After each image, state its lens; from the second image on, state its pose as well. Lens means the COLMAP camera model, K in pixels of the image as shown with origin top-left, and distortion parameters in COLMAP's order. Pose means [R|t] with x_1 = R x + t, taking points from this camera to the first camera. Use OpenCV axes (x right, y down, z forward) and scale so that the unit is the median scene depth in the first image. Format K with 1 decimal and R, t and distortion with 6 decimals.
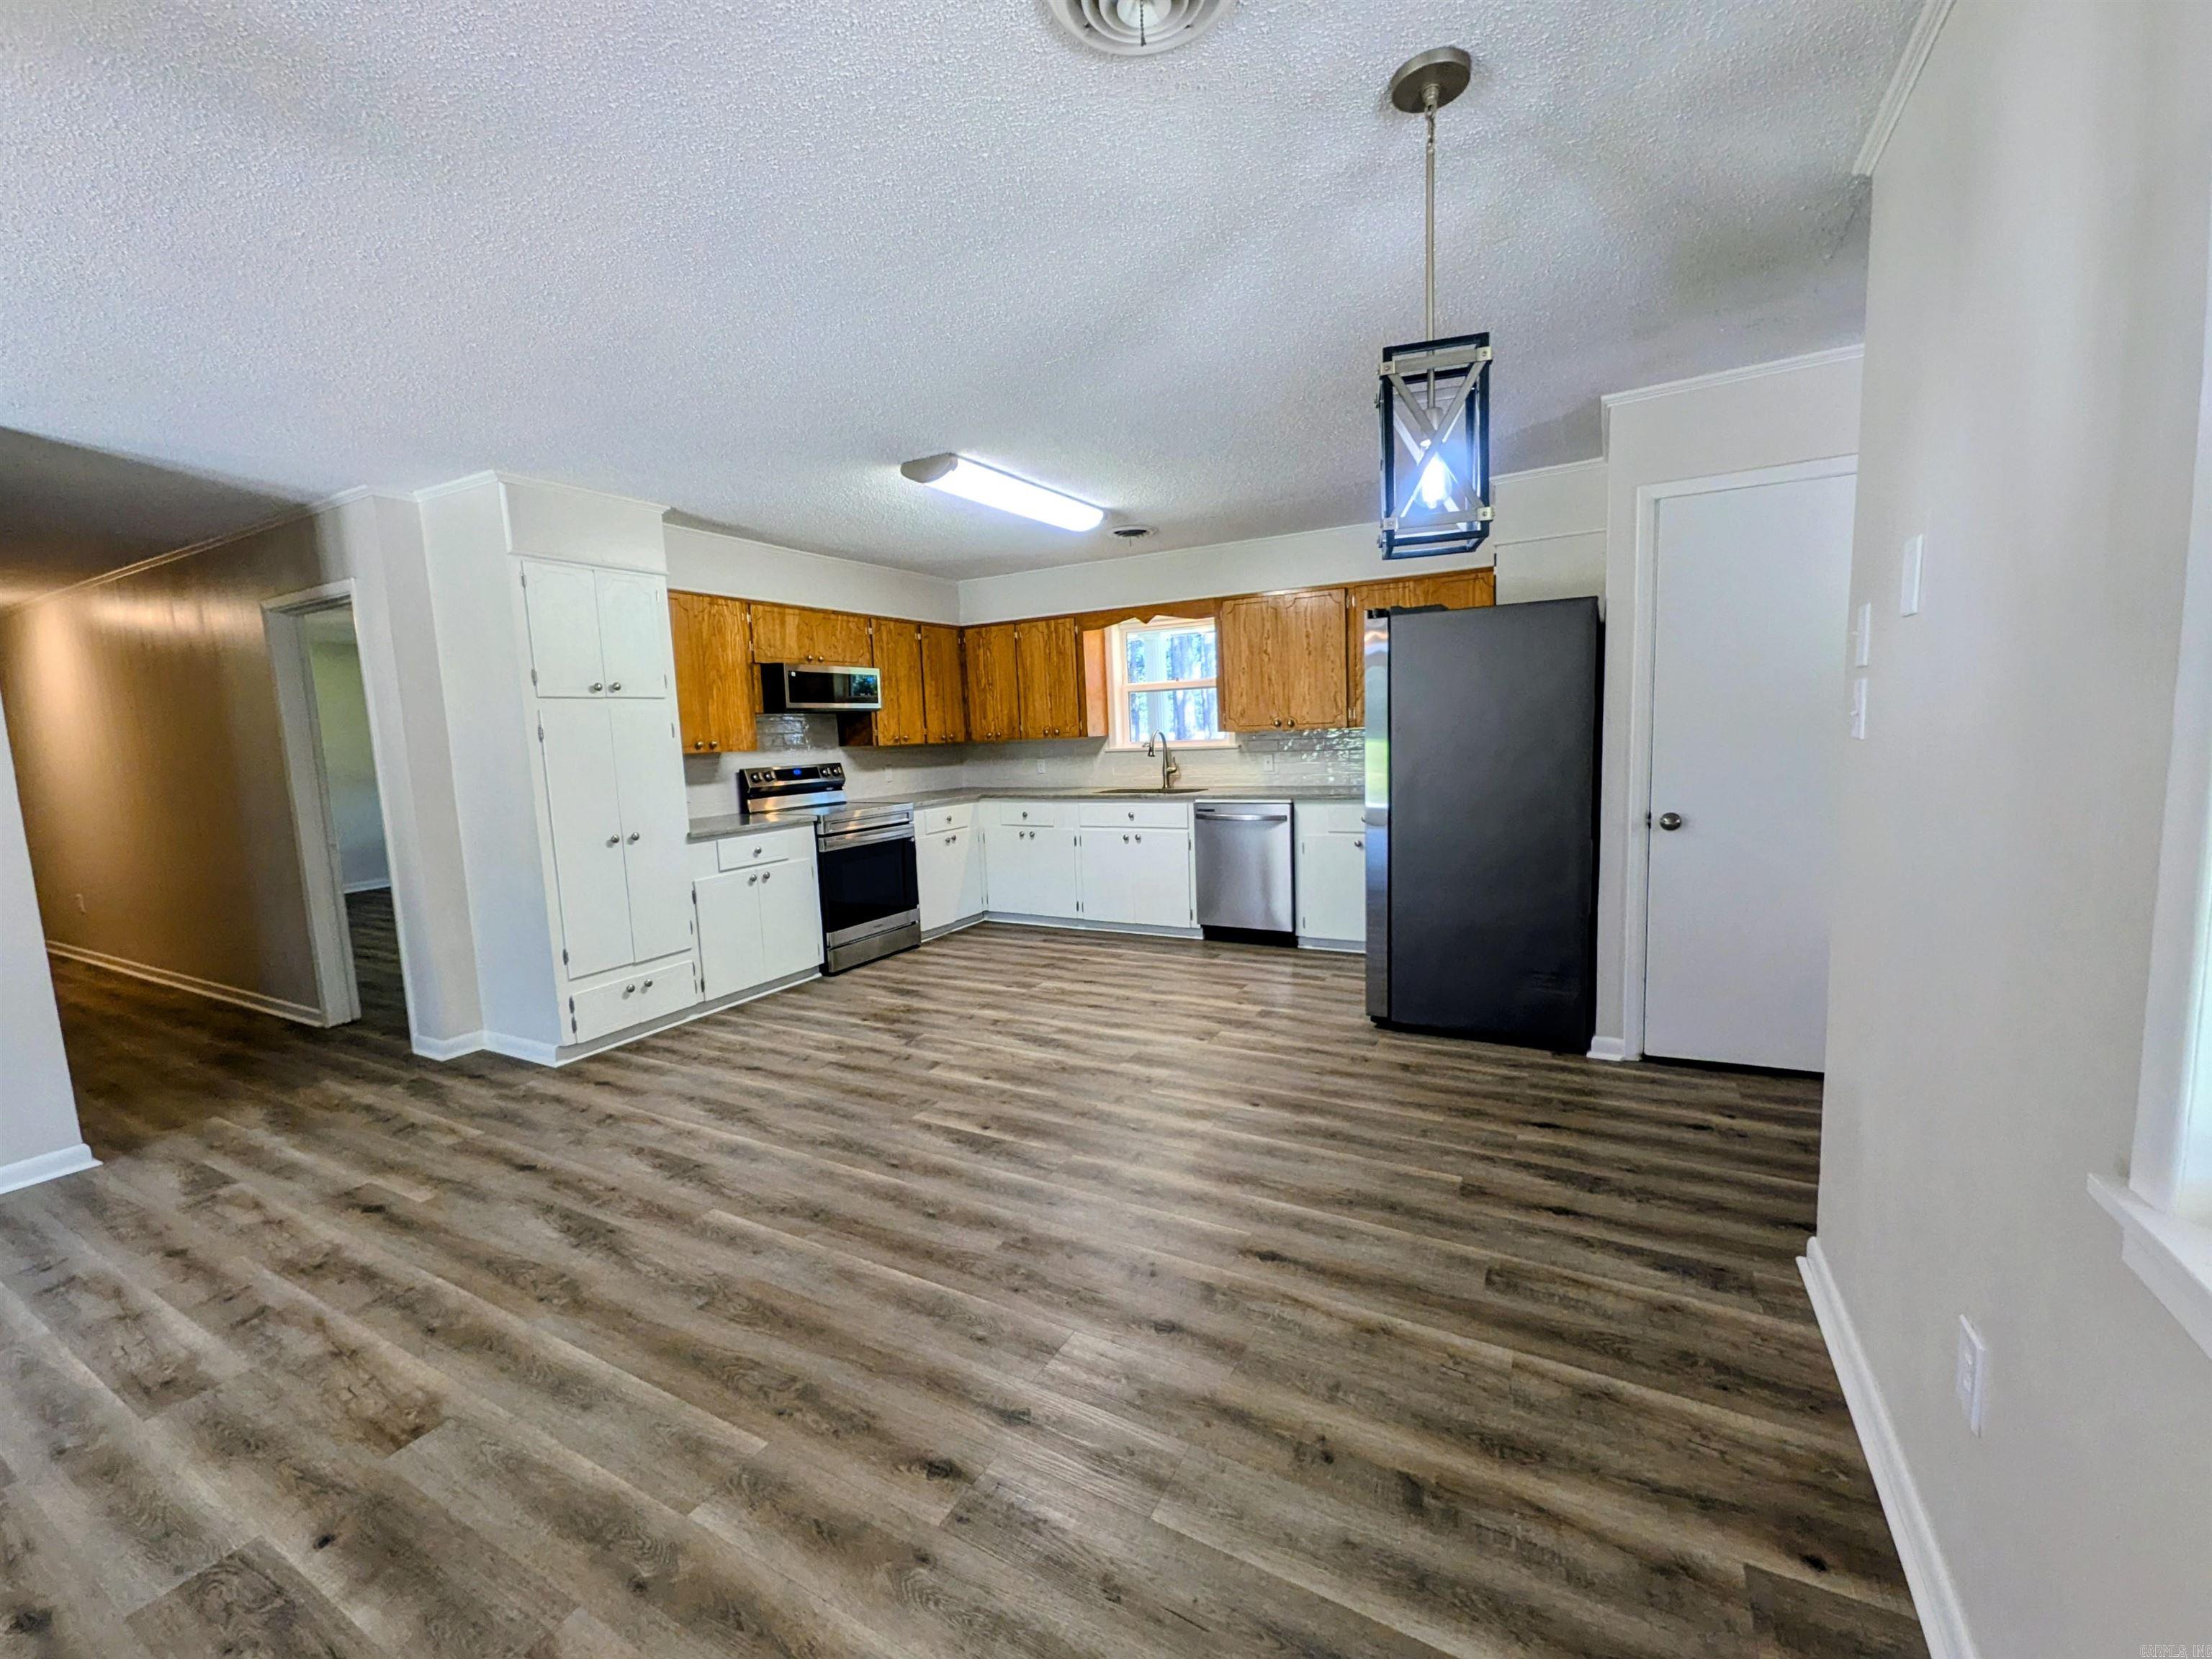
lens RADIAL K [[889.0, 0, 1113.4], [0, 889.0, 837.9], [0, 0, 1]] dist [0.002540, -0.002156]
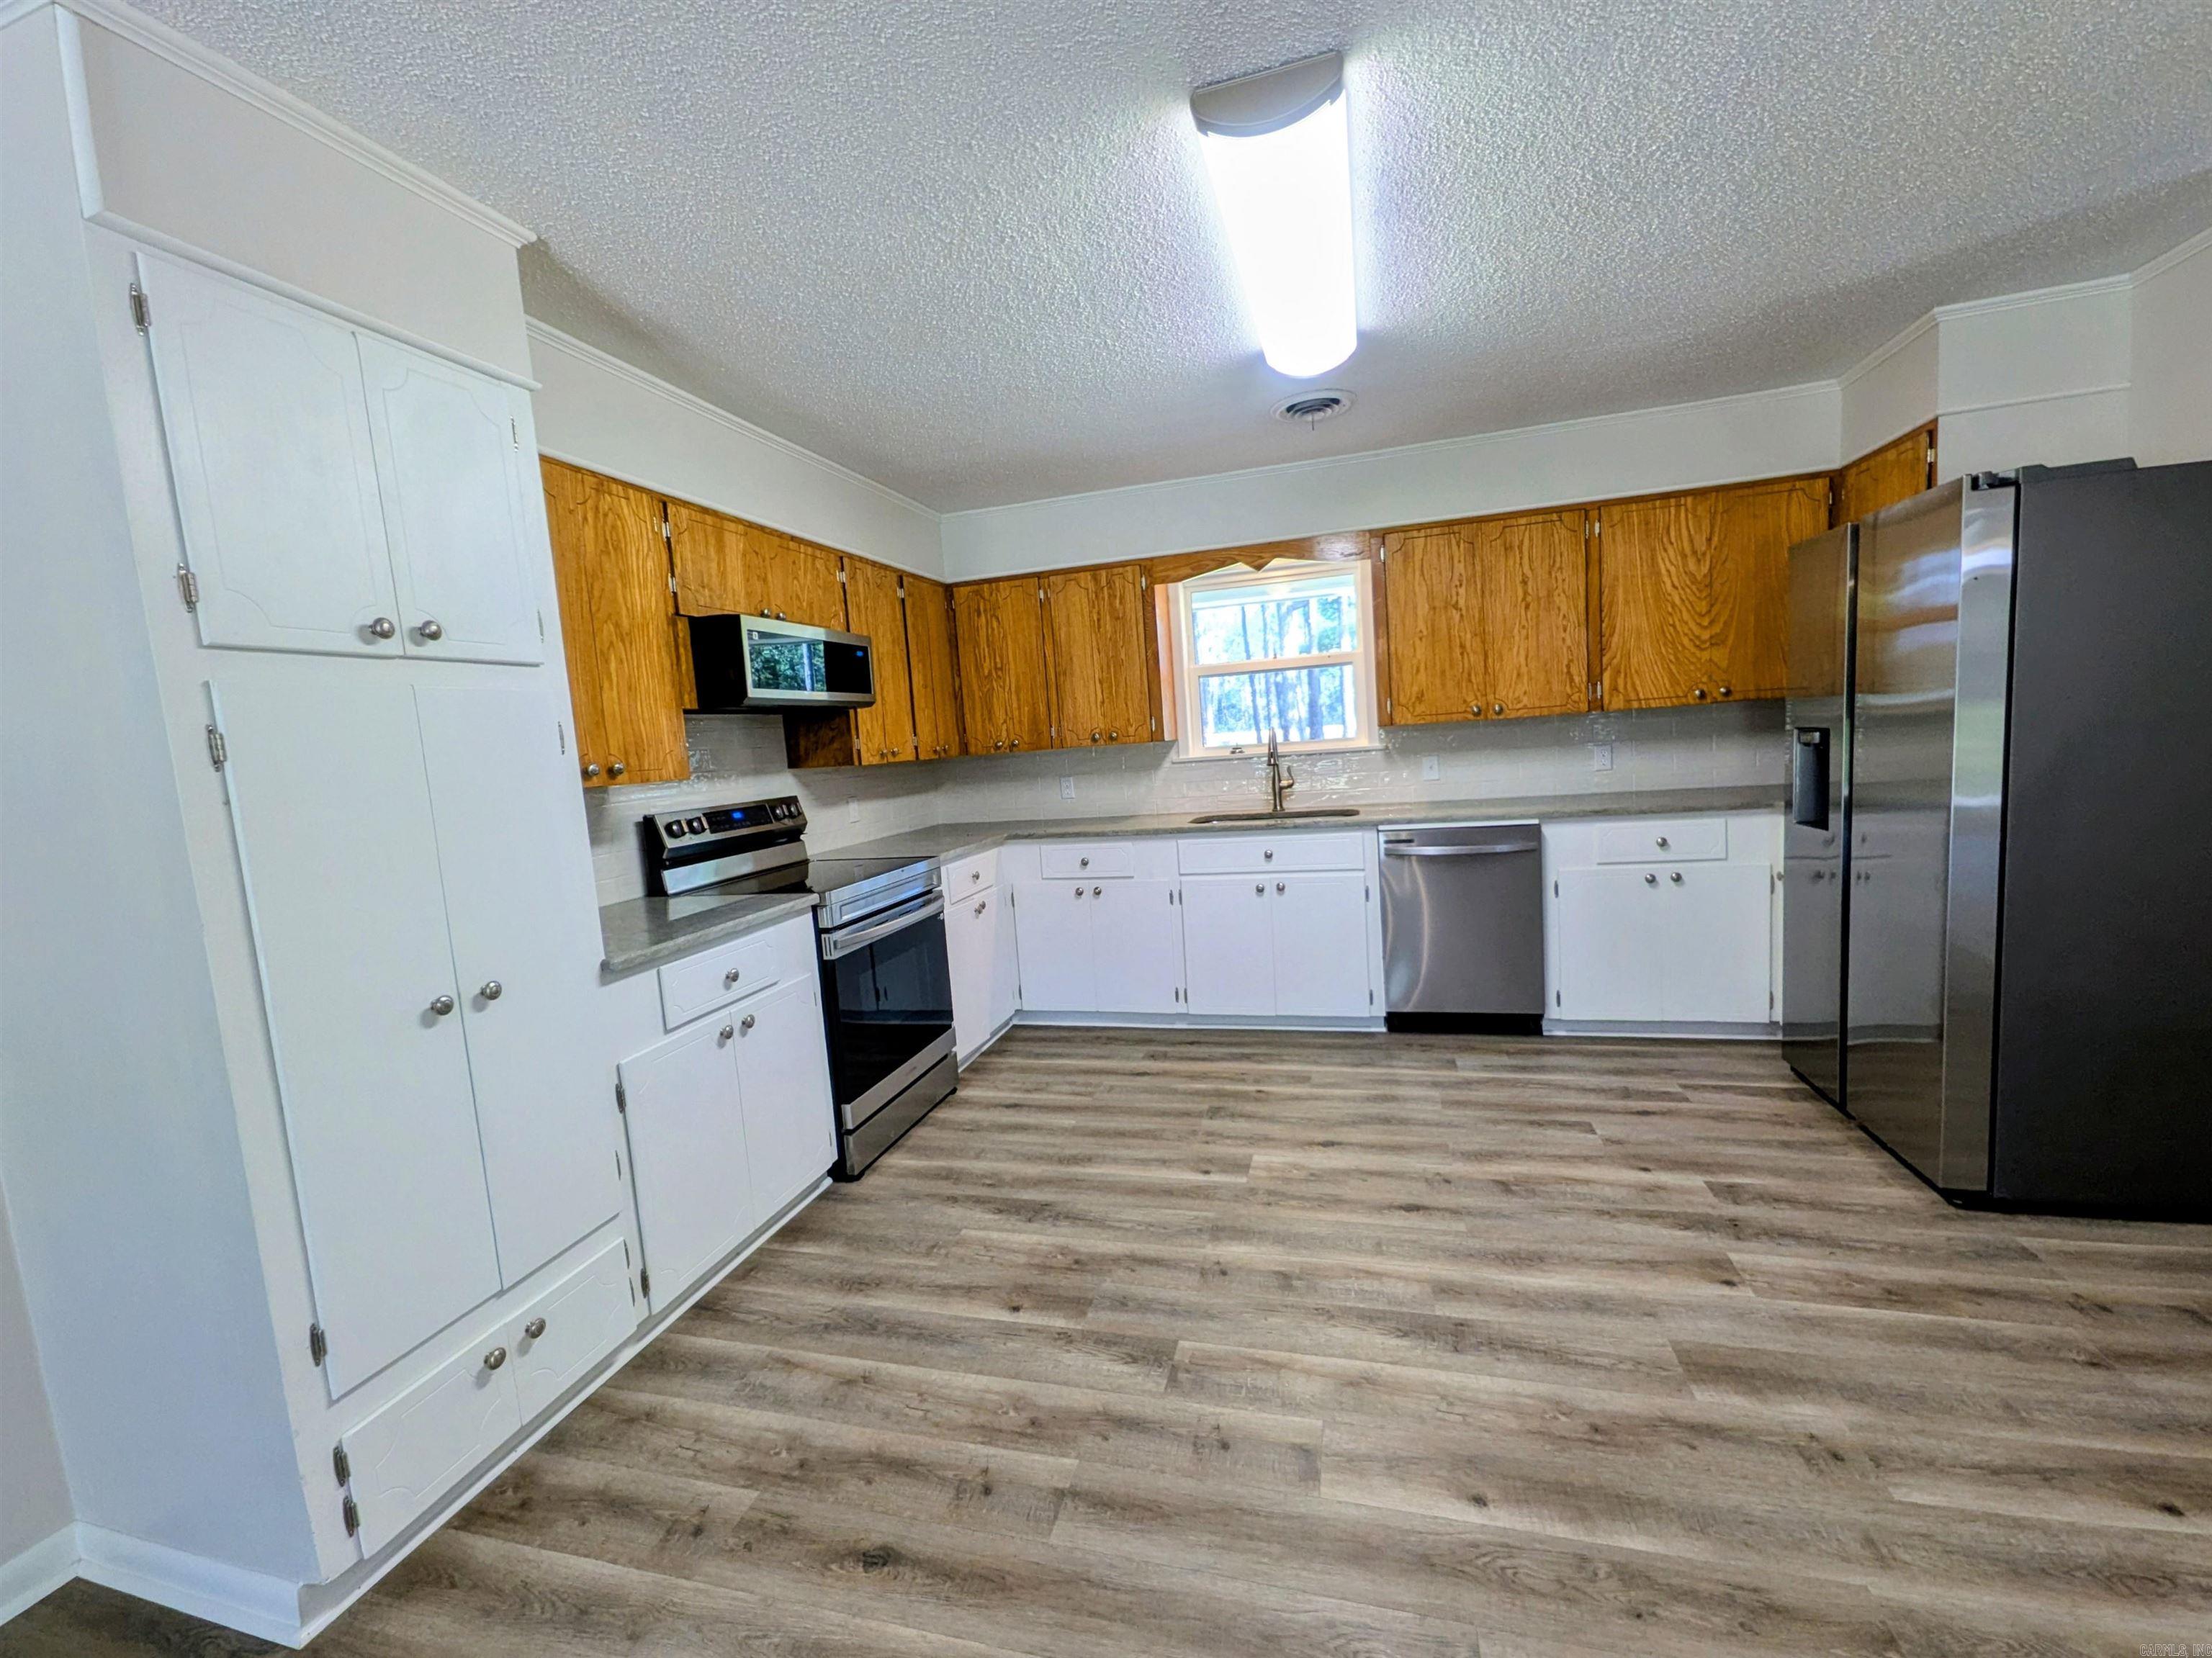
lens RADIAL K [[905.9, 0, 1112.0], [0, 905.9, 832.6], [0, 0, 1]] dist [0.006117, 0.000206]
pose [[0.973620, -0.054678, 0.221527, -0.267103], [0.060851, 0.997923, -0.021128, -0.037897], [-0.219912, 0.034051, 0.974925, 0.400959]]
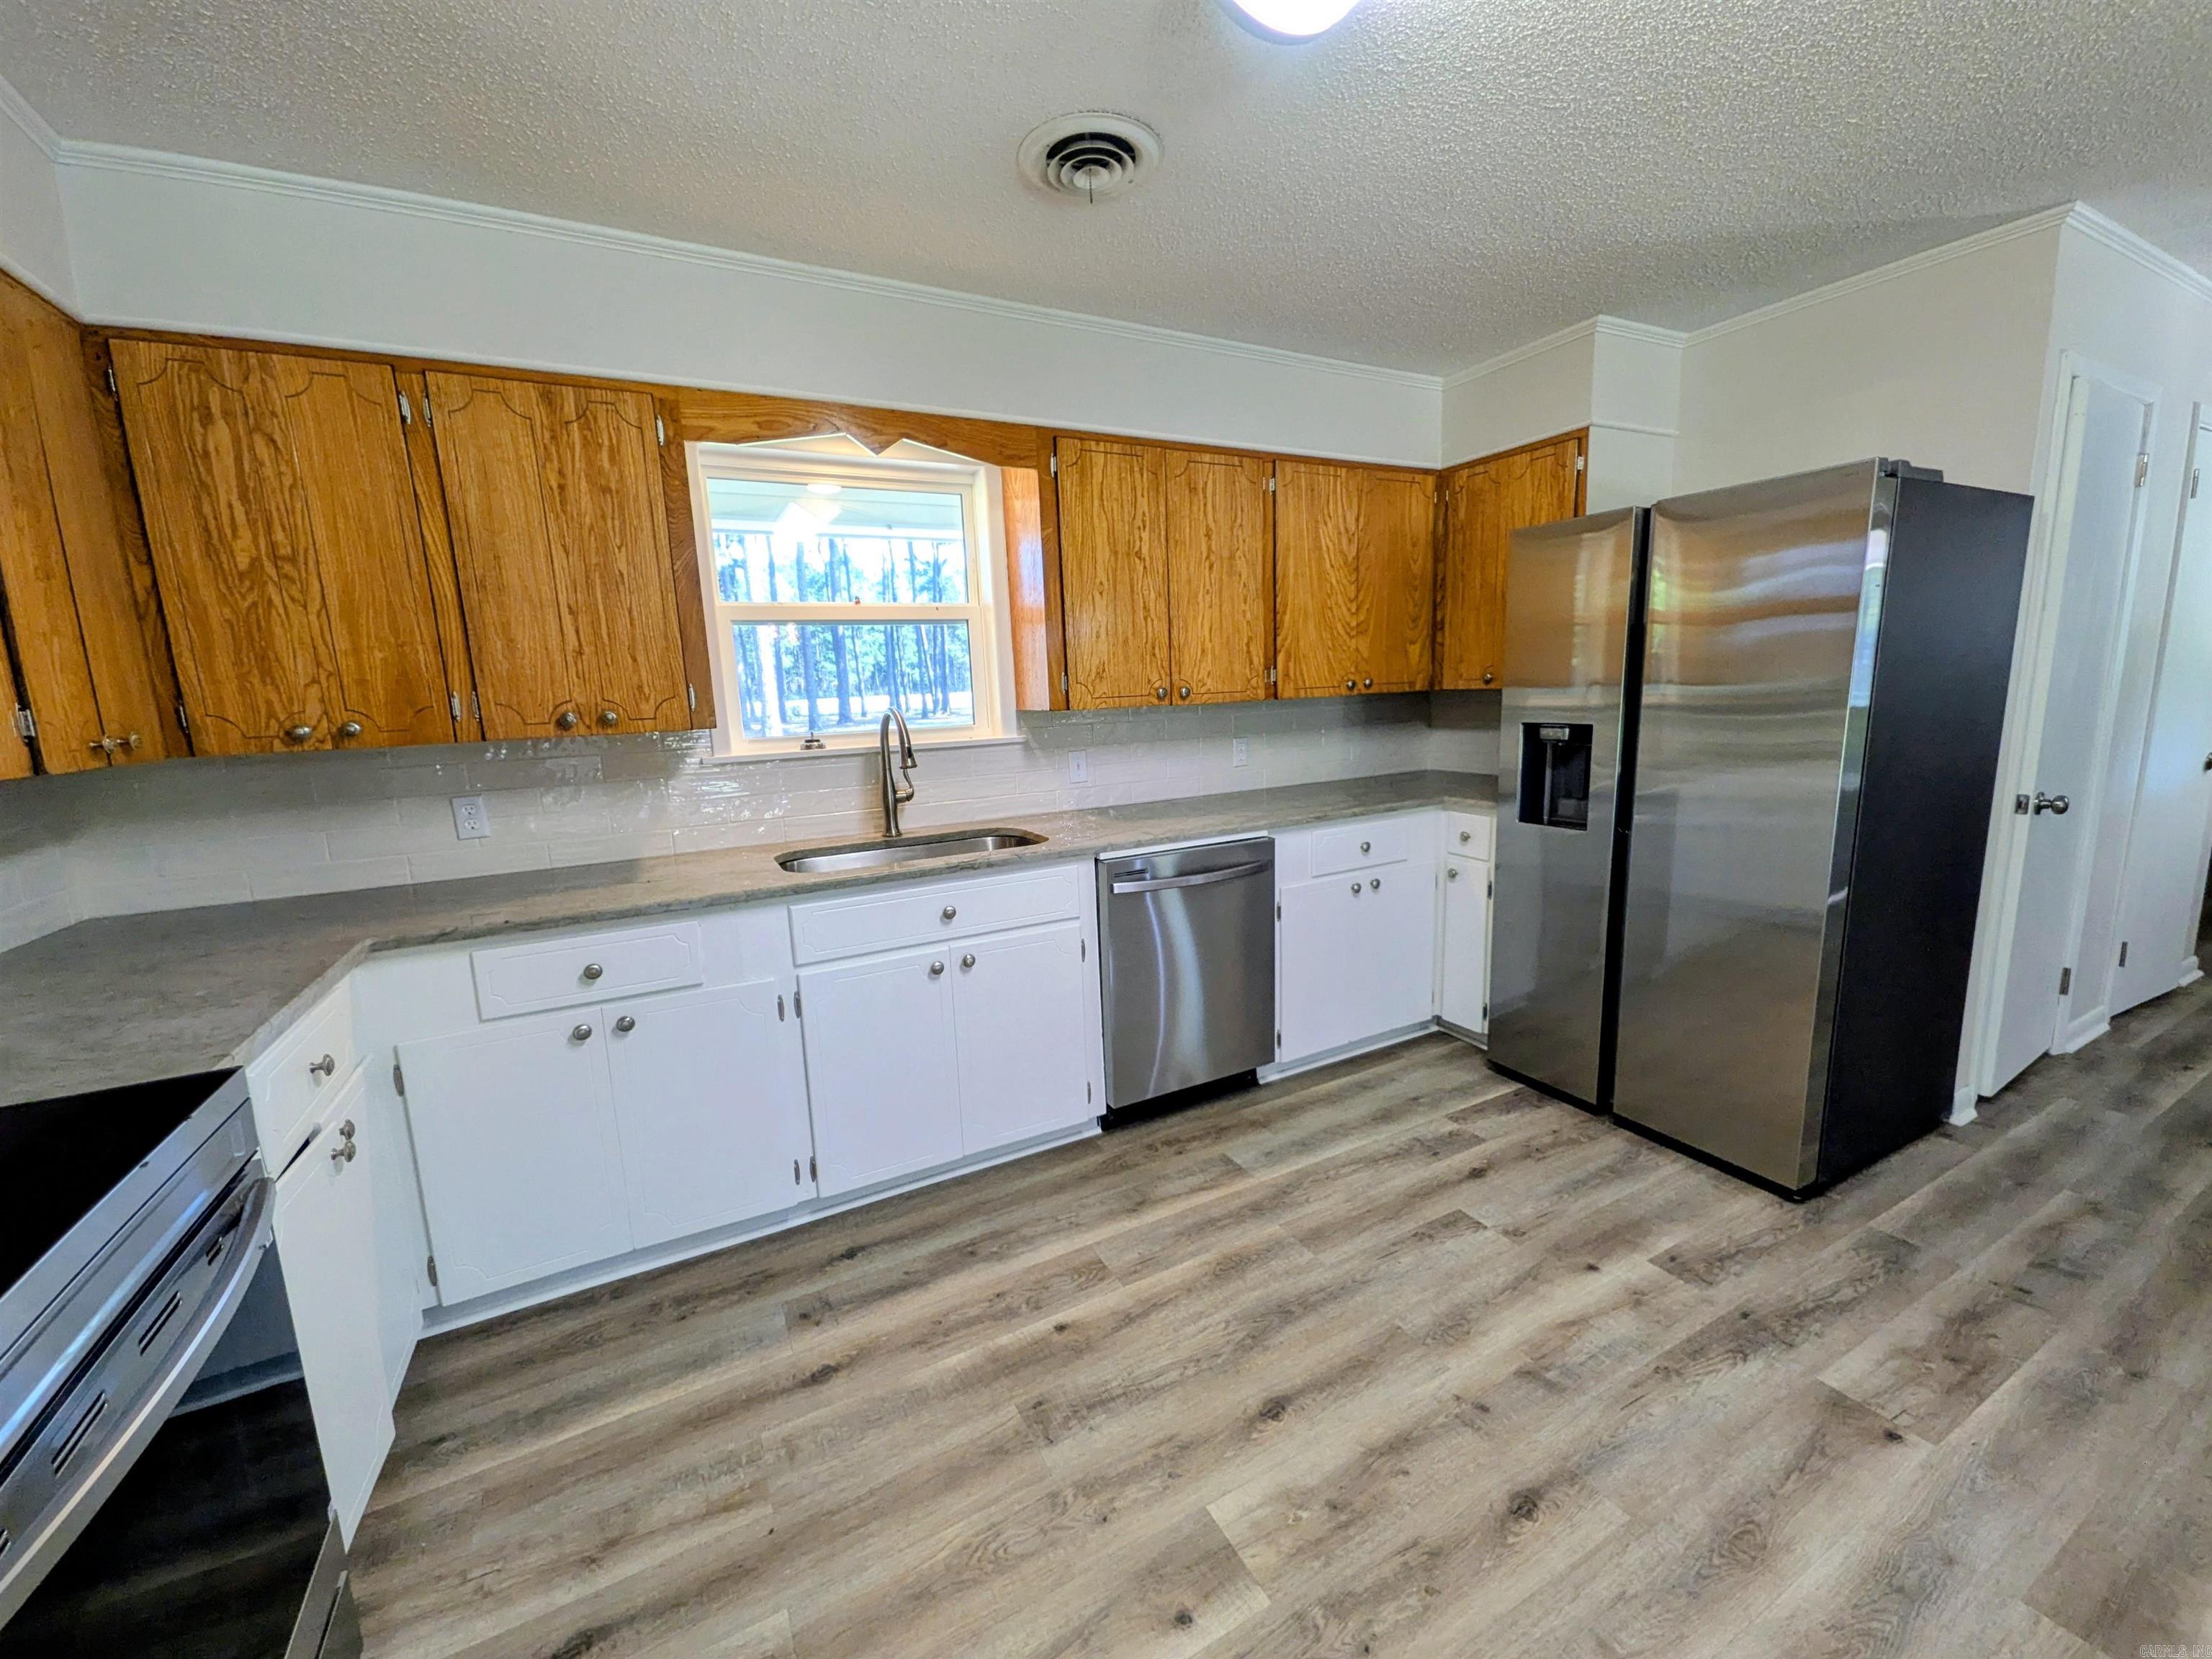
lens RADIAL K [[870.0, 0, 1108.3], [0, 870.0, 832.3], [0, 0, 1]] dist [0.002387, 0.000191]
pose [[0.551893, -0.123259, 0.824755, -0.296481], [0.117190, 0.990665, 0.069635, -0.090266], [-0.825640, 0.058222, 0.561186, 0.778039]]
